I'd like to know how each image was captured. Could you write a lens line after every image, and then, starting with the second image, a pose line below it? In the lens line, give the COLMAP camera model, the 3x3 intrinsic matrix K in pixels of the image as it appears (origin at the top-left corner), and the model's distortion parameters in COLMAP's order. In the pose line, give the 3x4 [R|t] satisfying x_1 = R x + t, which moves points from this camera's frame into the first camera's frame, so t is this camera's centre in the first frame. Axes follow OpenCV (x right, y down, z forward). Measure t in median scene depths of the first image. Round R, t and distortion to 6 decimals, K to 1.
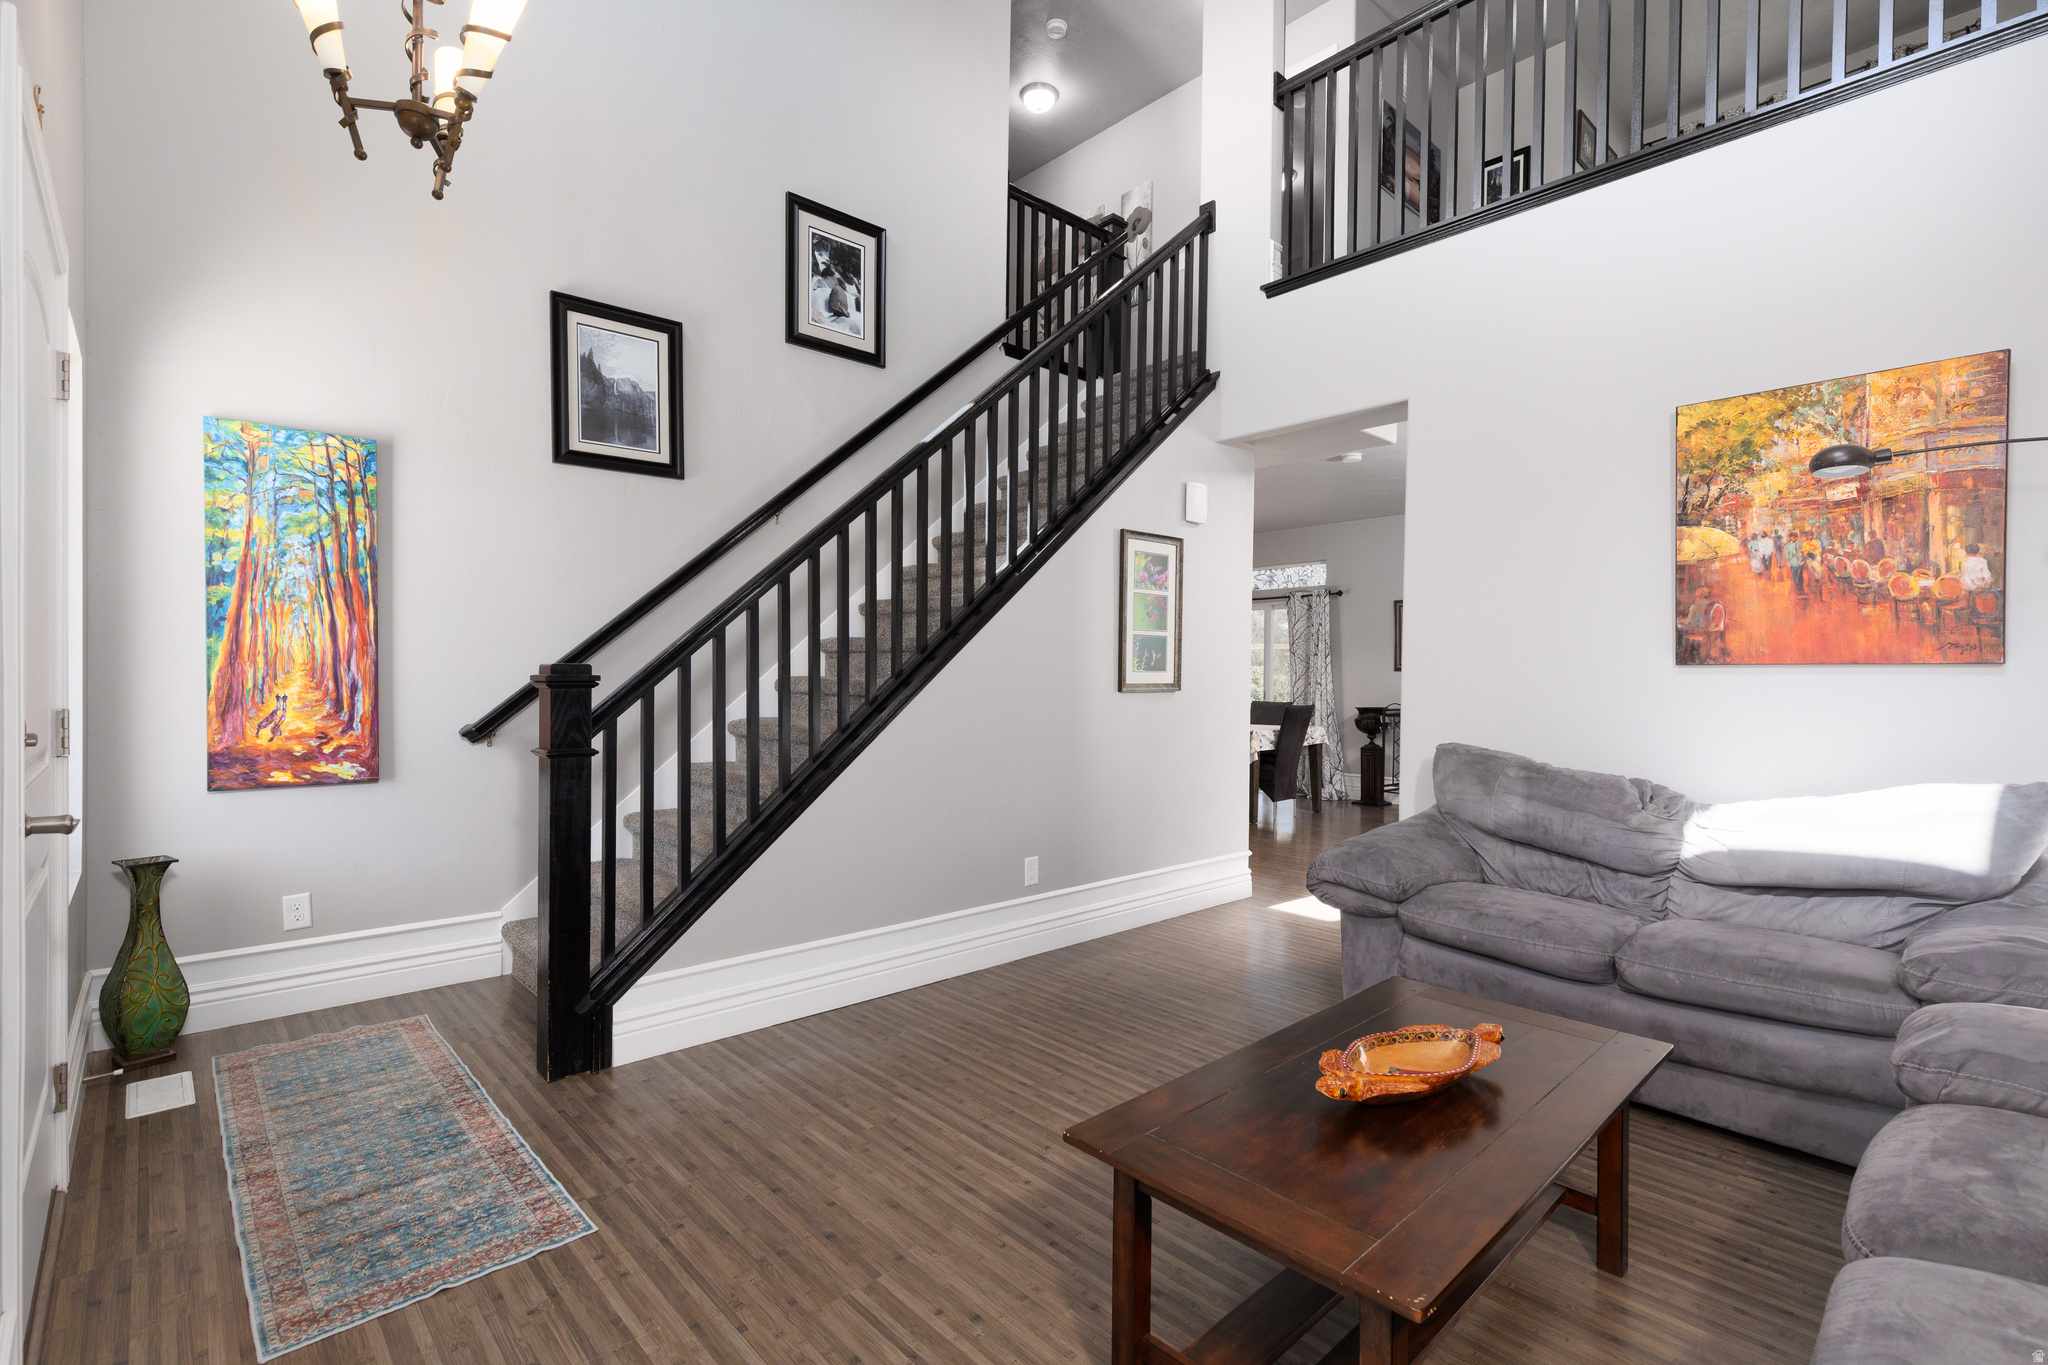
lens RADIAL K [[926.5, 0, 1071.8], [0, 926.5, 686.8], [0, 0, 1]] dist [0.009302, -0.003423]
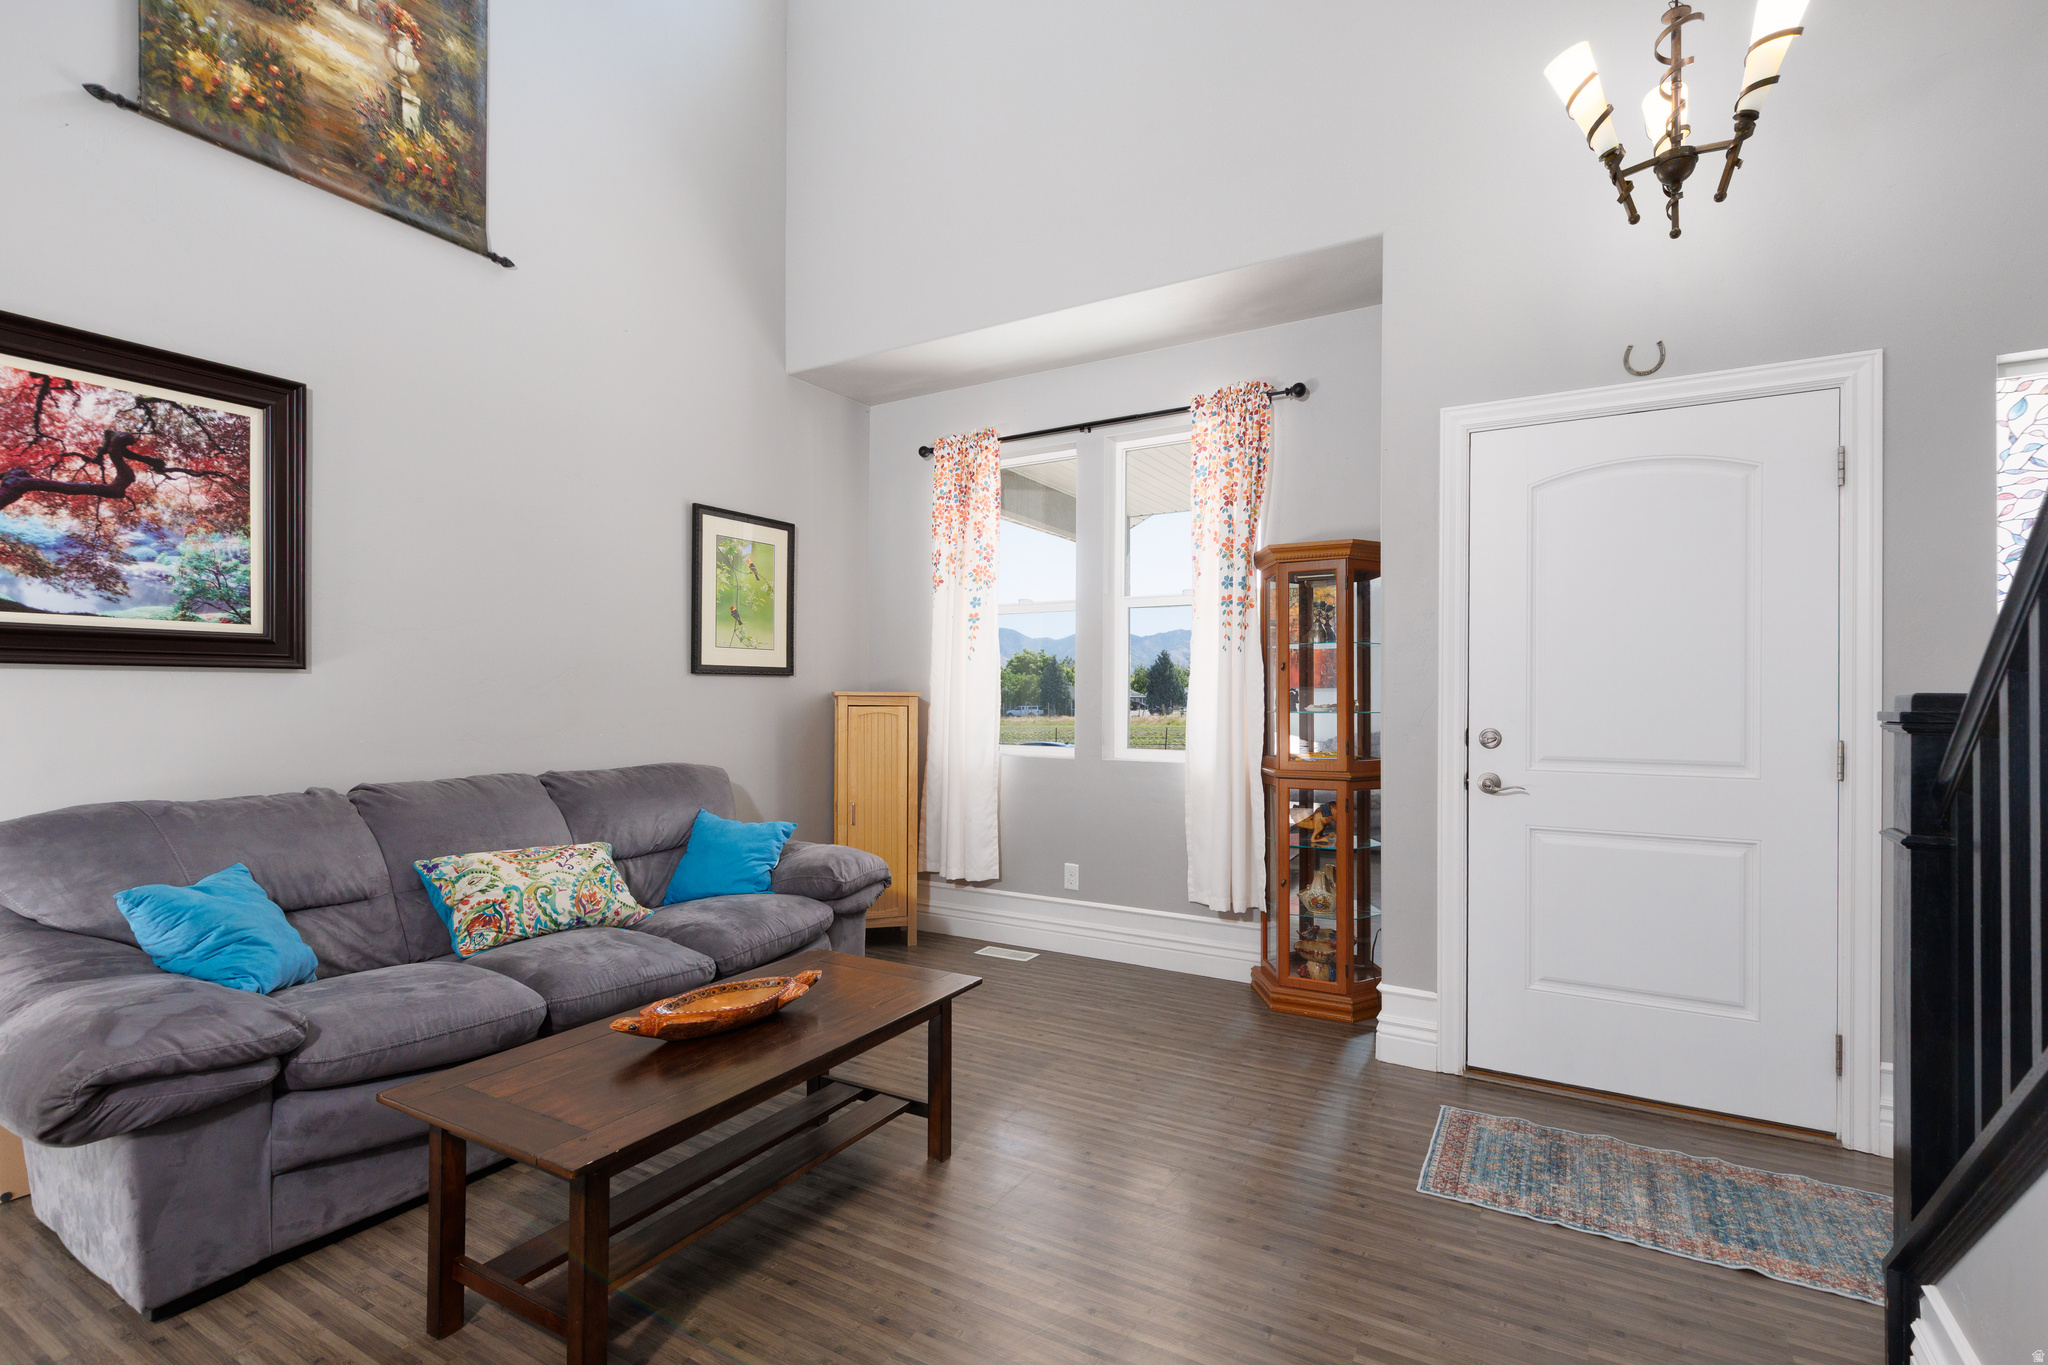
lens RADIAL K [[926.5, 0, 1052.8], [0, 926.5, 693.3], [0, 0, 1]] dist [0.009302, -0.003423]
pose [[-0.964689, -0.018592, -0.262734, 0.150253], [-0.018548, 0.999824, -0.002646, -0.010909], [0.262737, 0.002320, -0.964865, 1.270484]]
